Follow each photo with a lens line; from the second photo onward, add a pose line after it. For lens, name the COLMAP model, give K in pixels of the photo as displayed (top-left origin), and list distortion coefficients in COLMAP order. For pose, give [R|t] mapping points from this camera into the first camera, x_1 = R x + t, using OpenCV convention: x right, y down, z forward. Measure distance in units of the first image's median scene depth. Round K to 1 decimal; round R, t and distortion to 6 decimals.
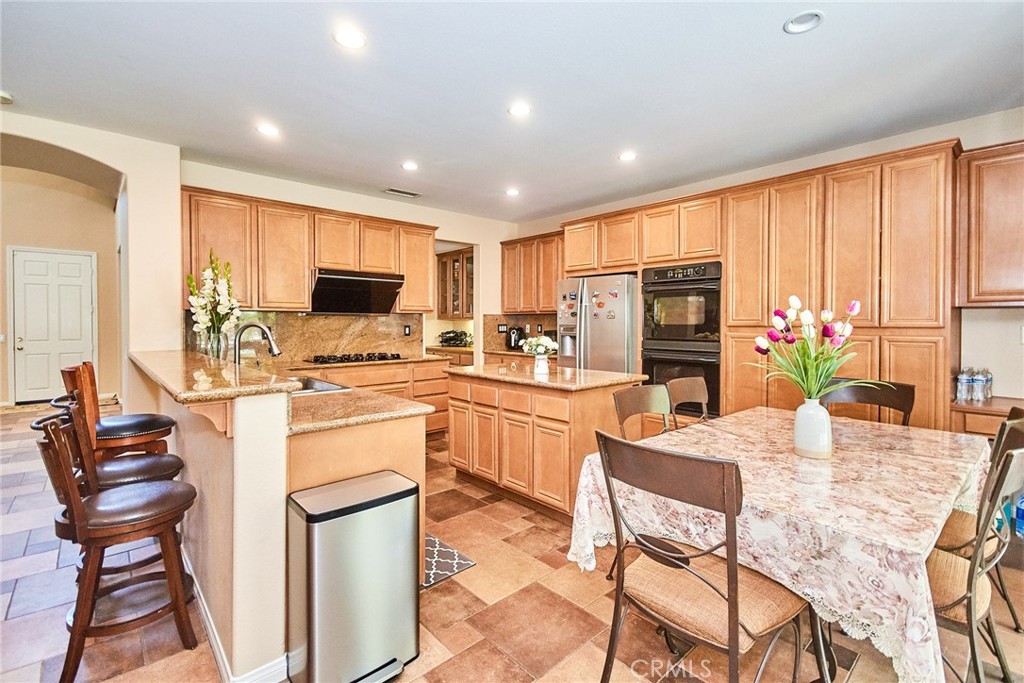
lens RADIAL K [[462.3, 0, 512.0], [0, 462.3, 341.5], [0, 0, 1]] dist [0.002192, -0.000538]
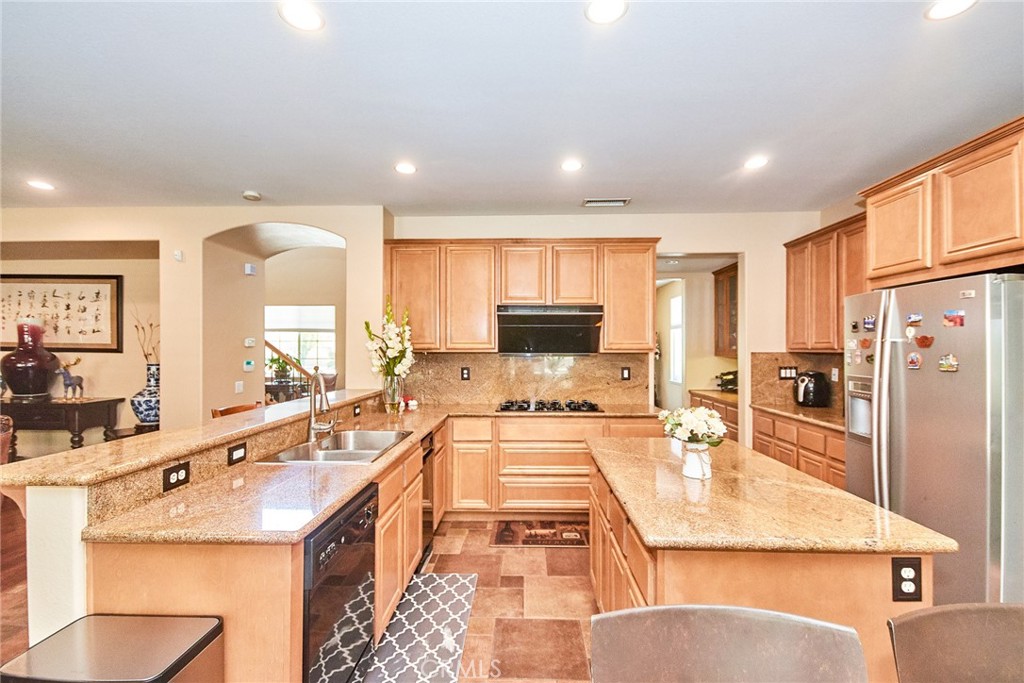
lens RADIAL K [[462.3, 0, 512.0], [0, 462.3, 341.5], [0, 0, 1]] dist [0.002192, -0.000538]
pose [[0.717689, -0.008978, -0.696306, 0.200856], [-0.030626, 0.998542, -0.044441, -0.041084], [0.695690, 0.053220, 0.716368, 0.324380]]
